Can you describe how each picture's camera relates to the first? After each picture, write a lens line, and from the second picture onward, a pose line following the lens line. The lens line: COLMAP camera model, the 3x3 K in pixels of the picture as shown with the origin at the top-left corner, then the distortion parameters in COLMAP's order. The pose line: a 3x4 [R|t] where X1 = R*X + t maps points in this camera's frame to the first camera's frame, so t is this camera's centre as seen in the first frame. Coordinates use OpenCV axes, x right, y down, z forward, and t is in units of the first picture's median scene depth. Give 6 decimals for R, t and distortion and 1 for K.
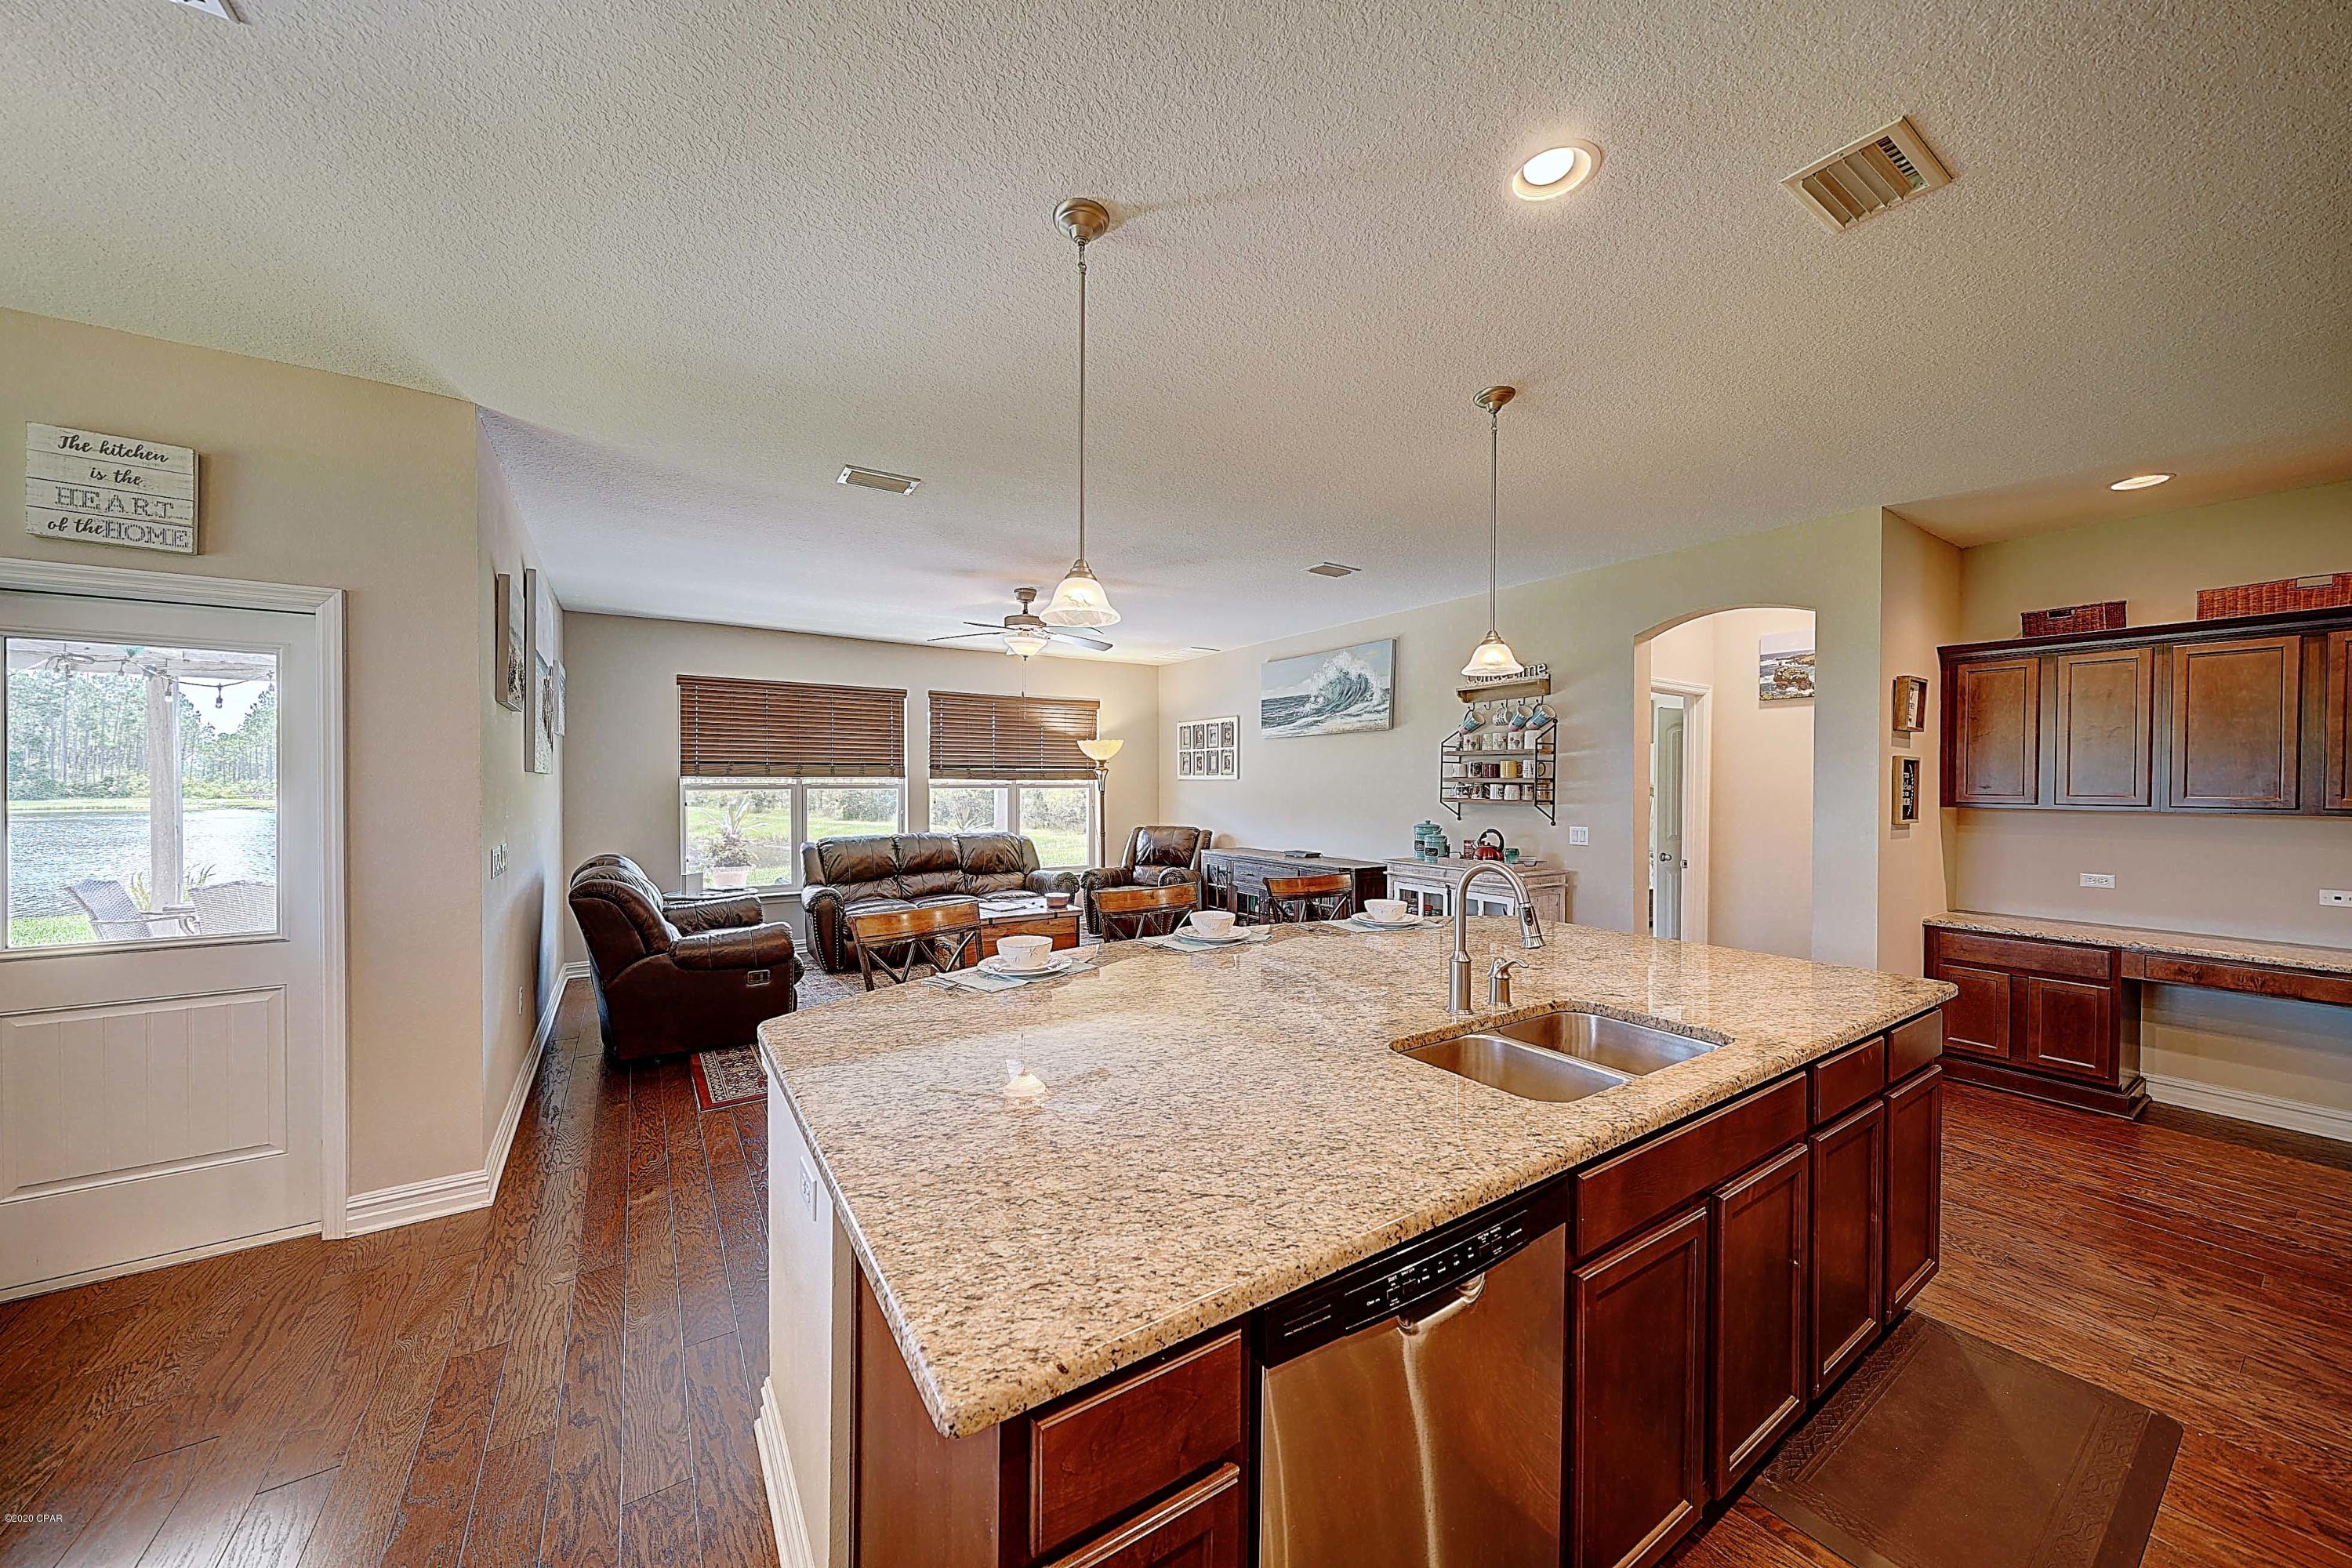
lens RADIAL K [[801.0, 0, 1152.4], [0, 801.0, 791.8], [0, 0, 1]] dist [0.000934, 0.000064]
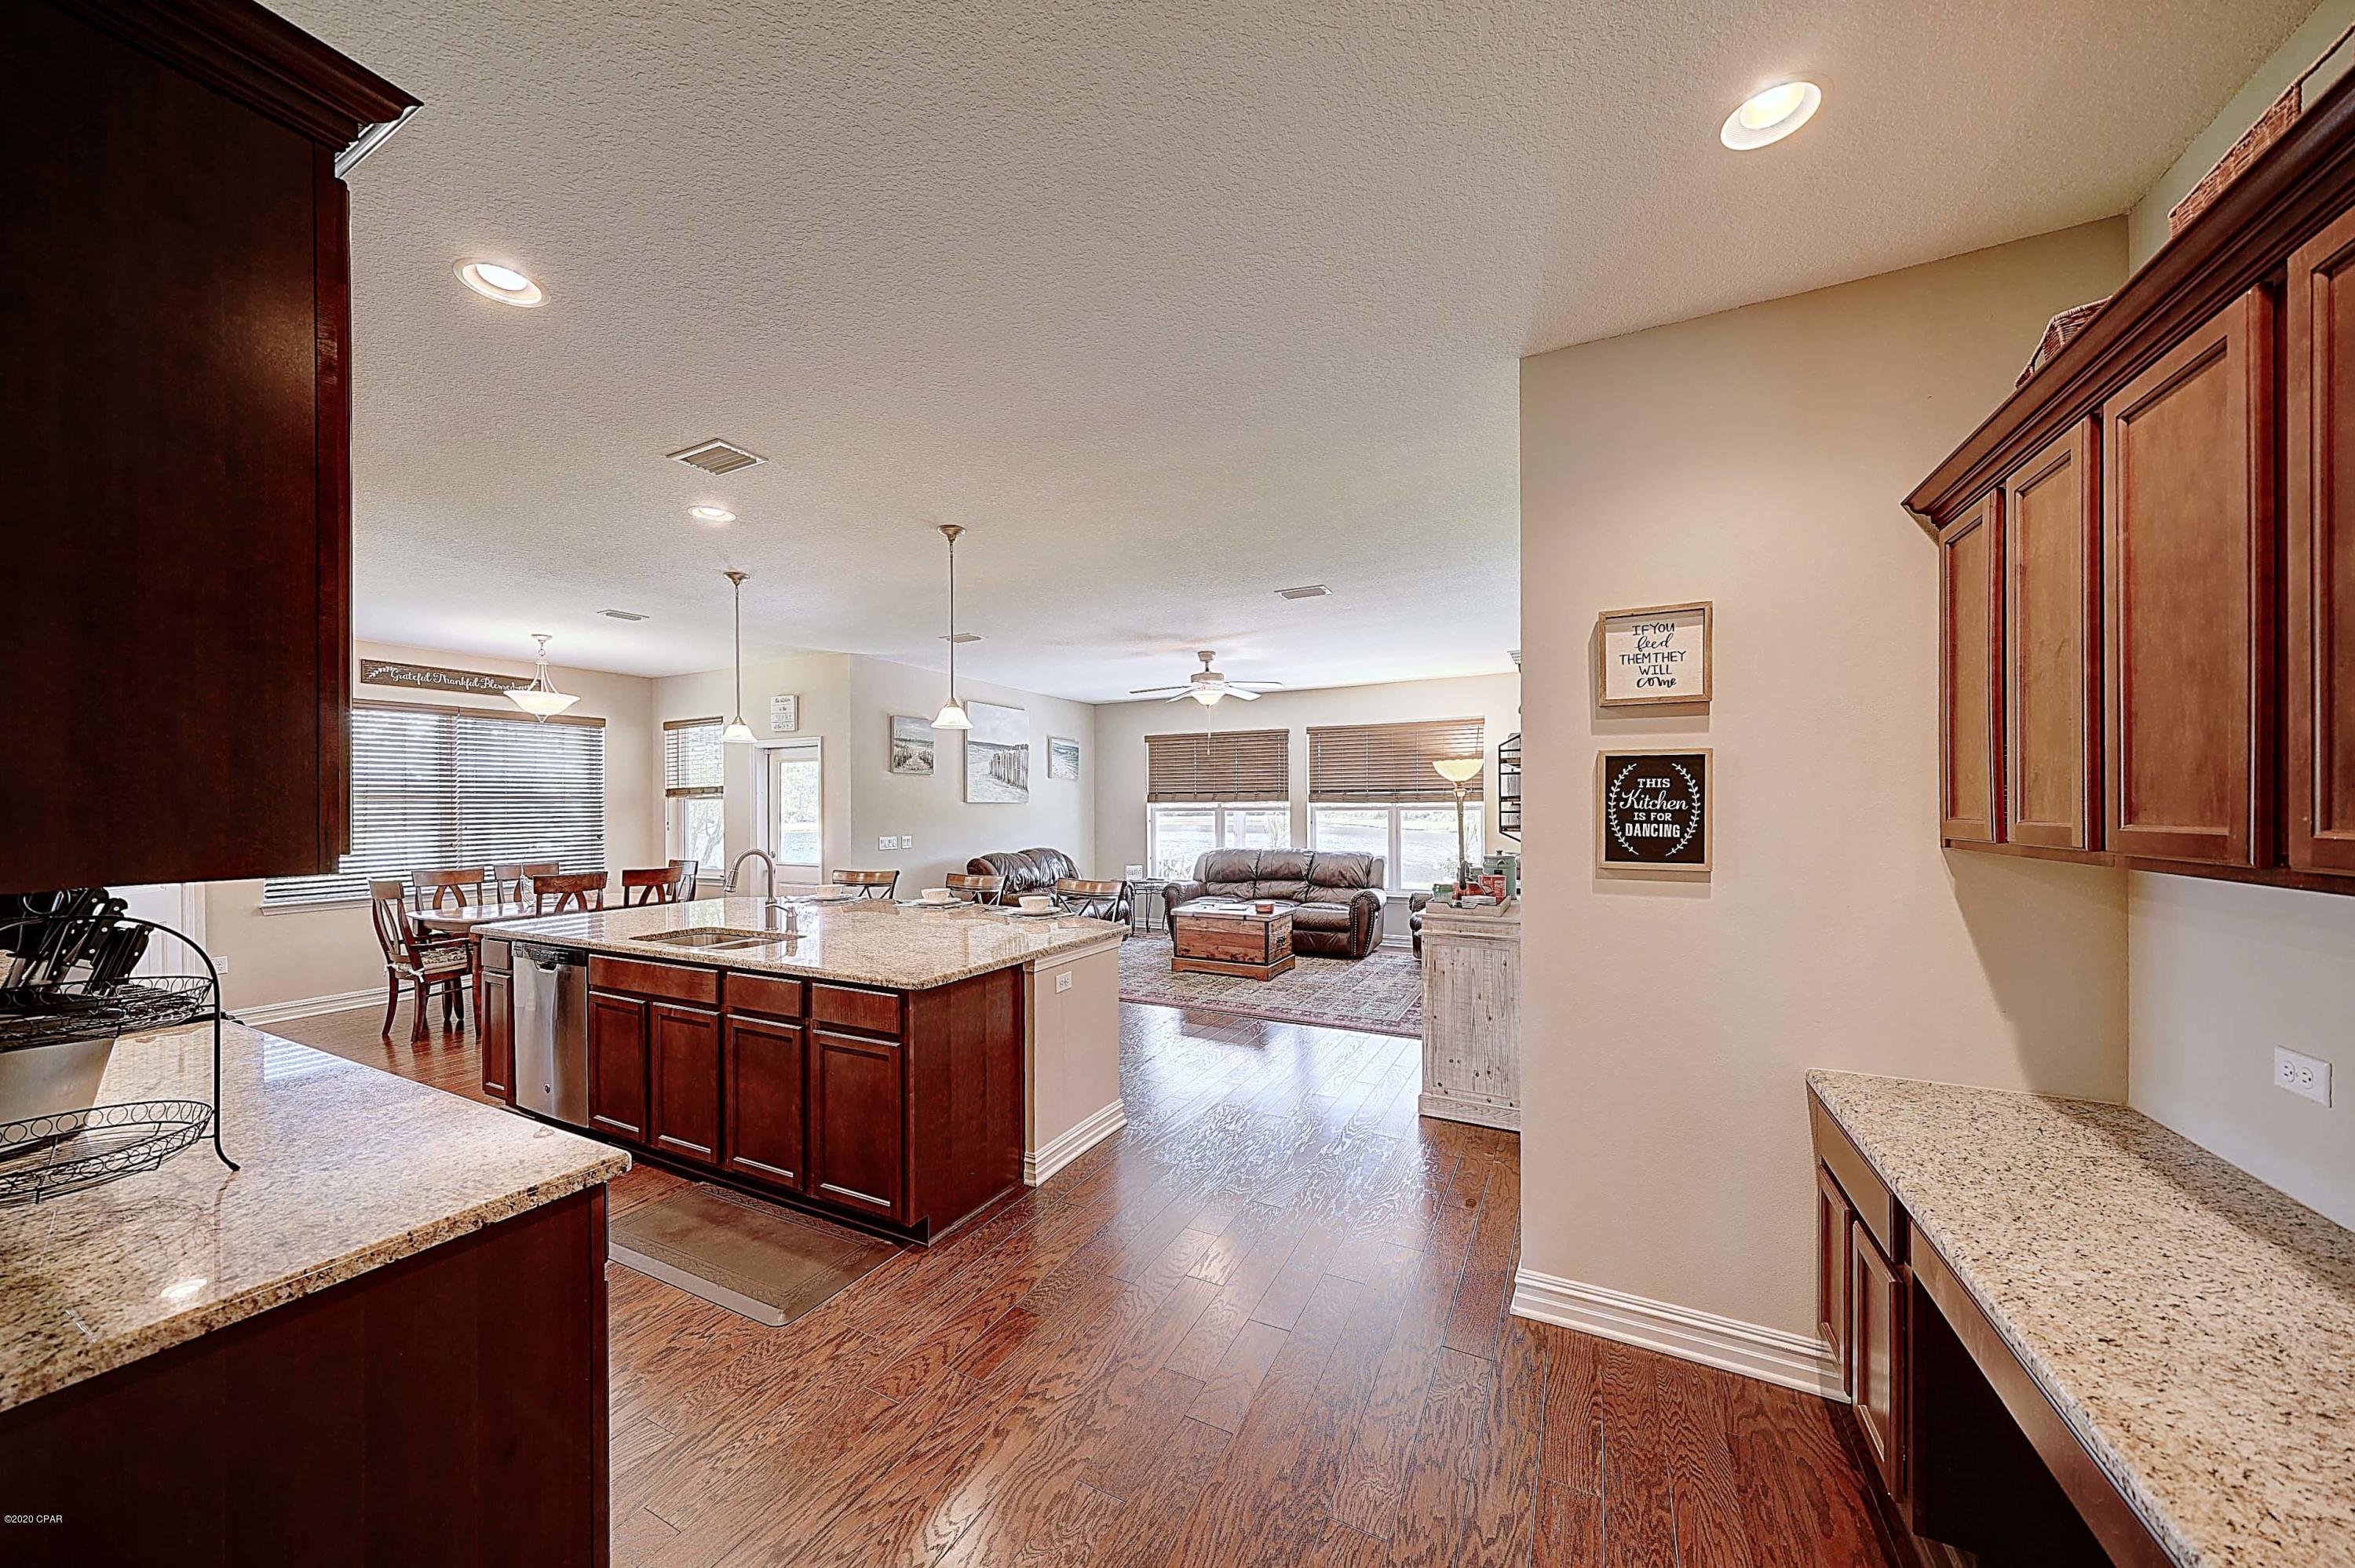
lens RADIAL K [[822.1, 0, 1160.4], [0, 822.1, 784.1], [0, 0, 1]] dist [0.000868, 0.000012]
pose [[0.497190, -0.028803, -0.867163, 0.938607], [-0.004619, 0.999347, -0.035842, 0.001127], [0.867629, 0.021826, 0.496732, 0.309620]]
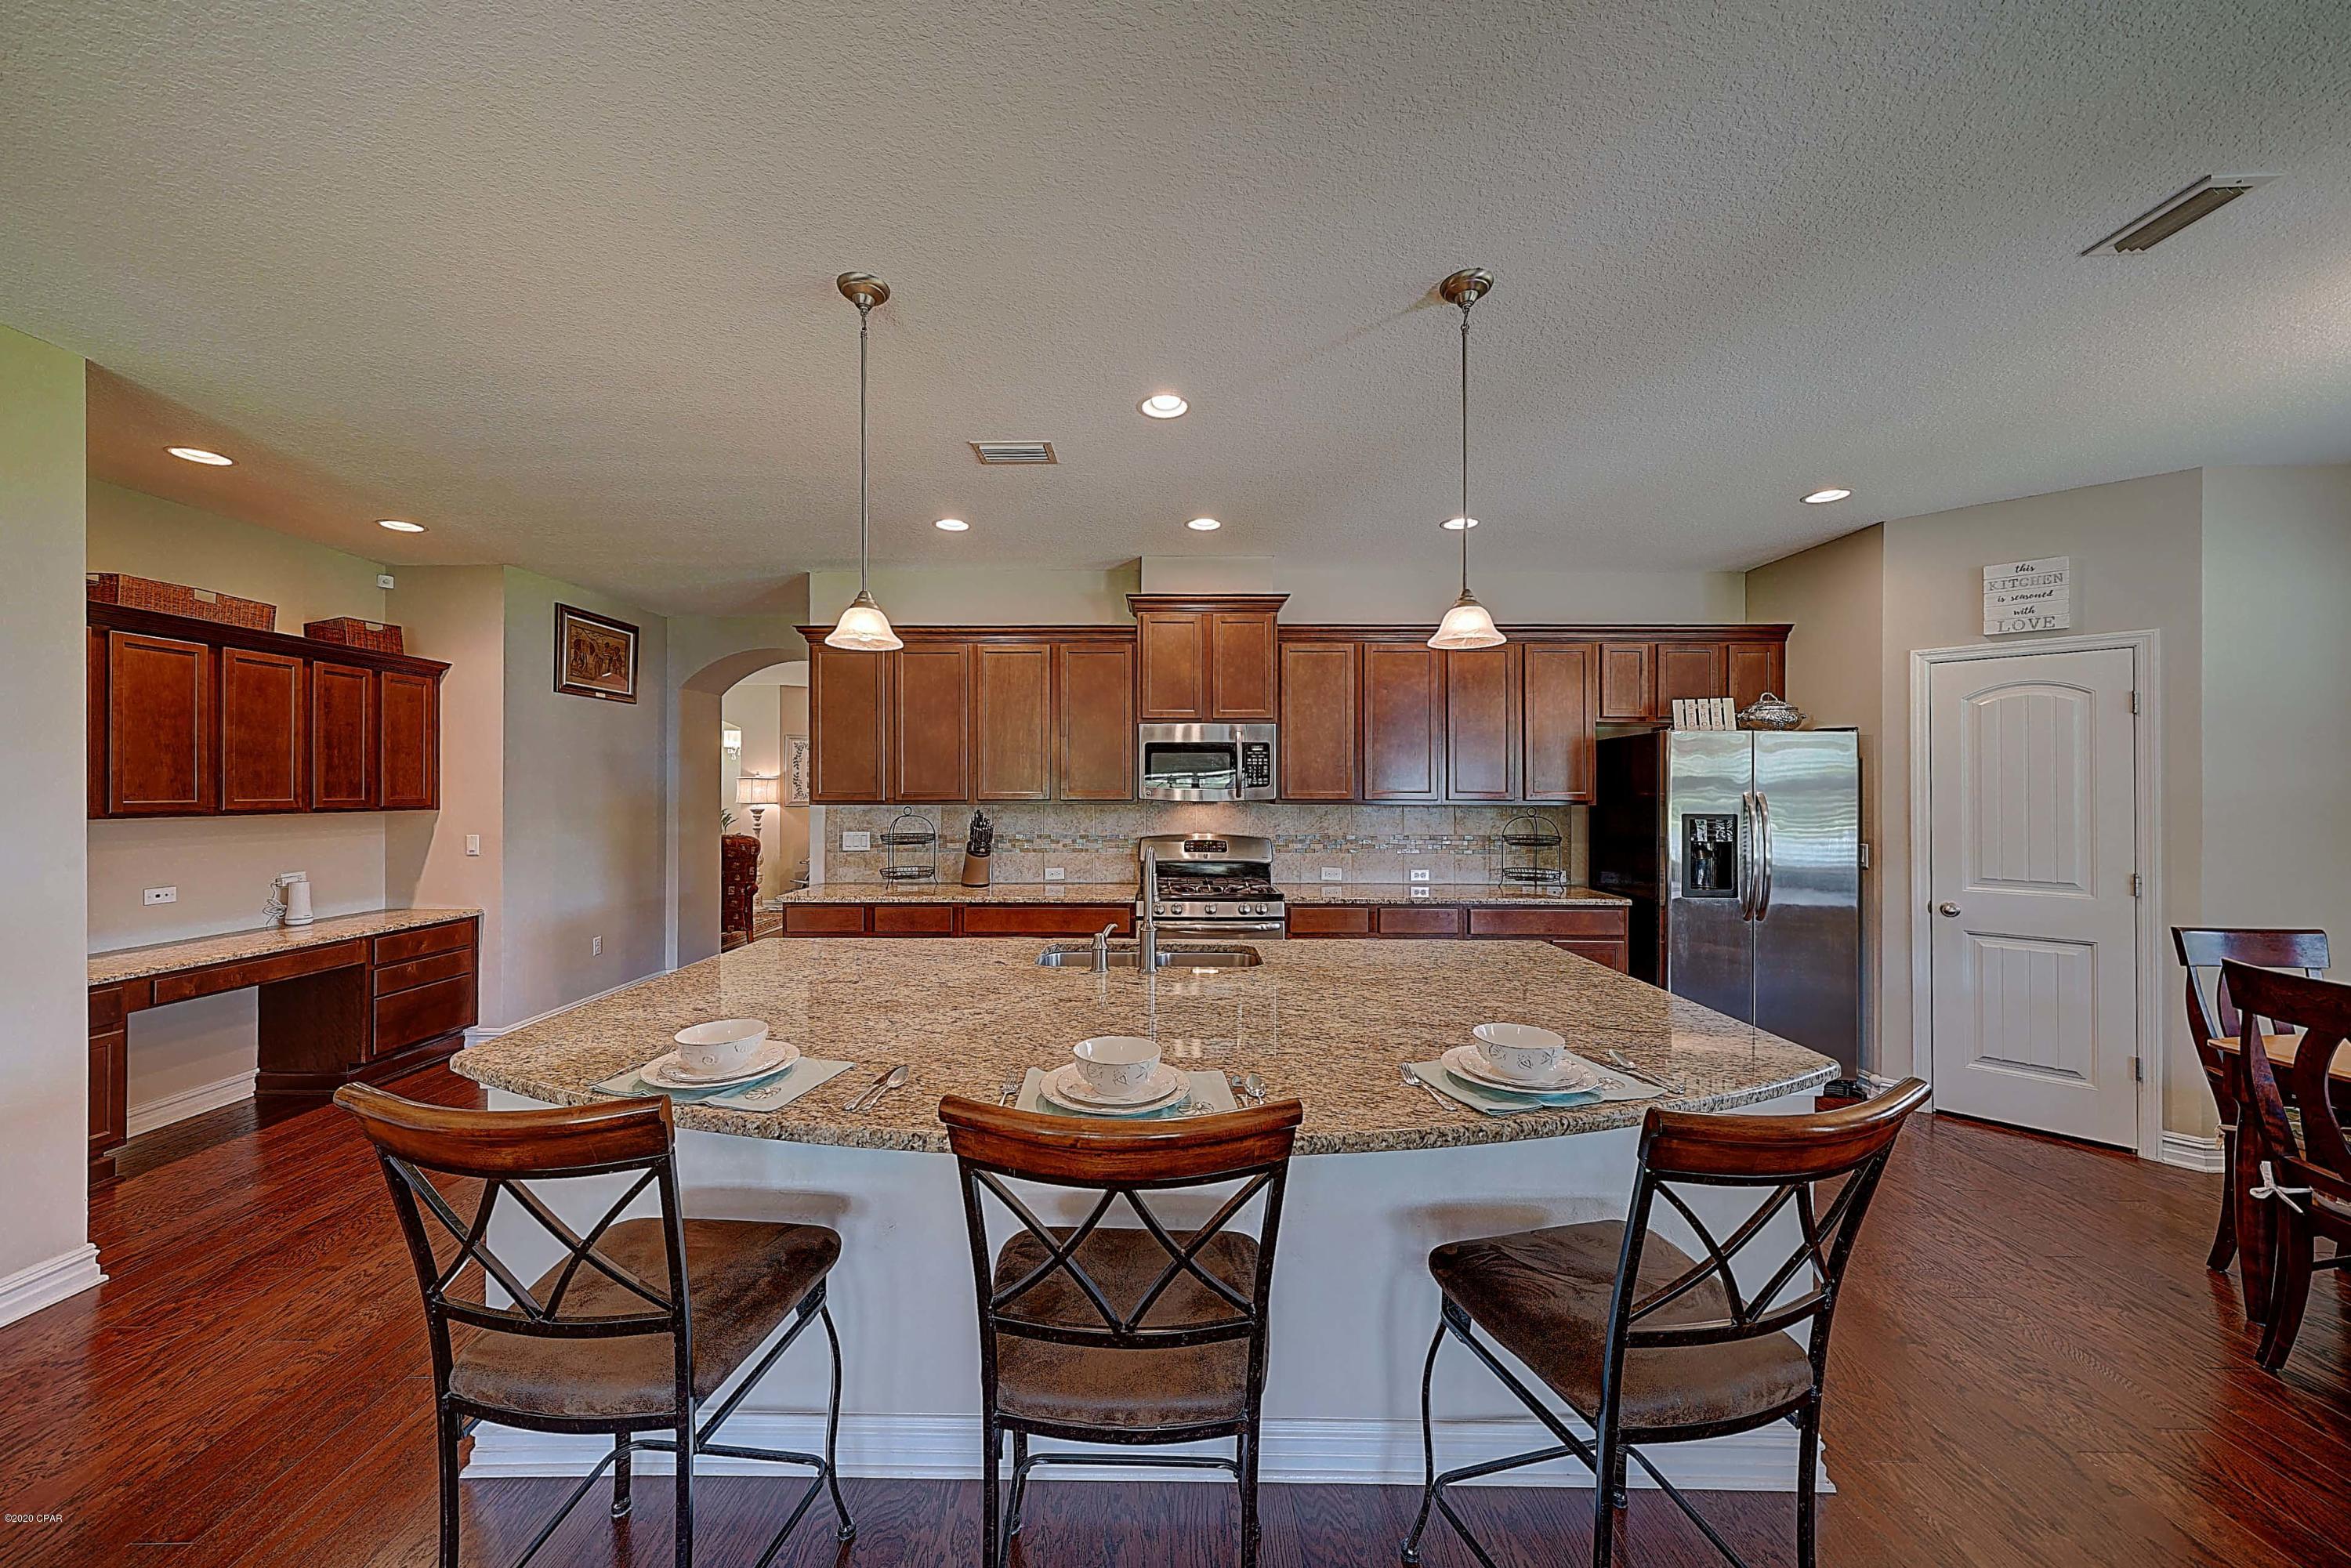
lens RADIAL K [[820.8, 0, 1158.4], [0, 820.8, 784.1], [0, 0, 1]] dist [0.000868, 0.000012]
pose [[-0.835826, -0.002610, 0.548988, -0.125523], [0.005026, 0.999910, 0.012405, -0.012943], [-0.548972, 0.013128, -0.835738, 0.765162]]
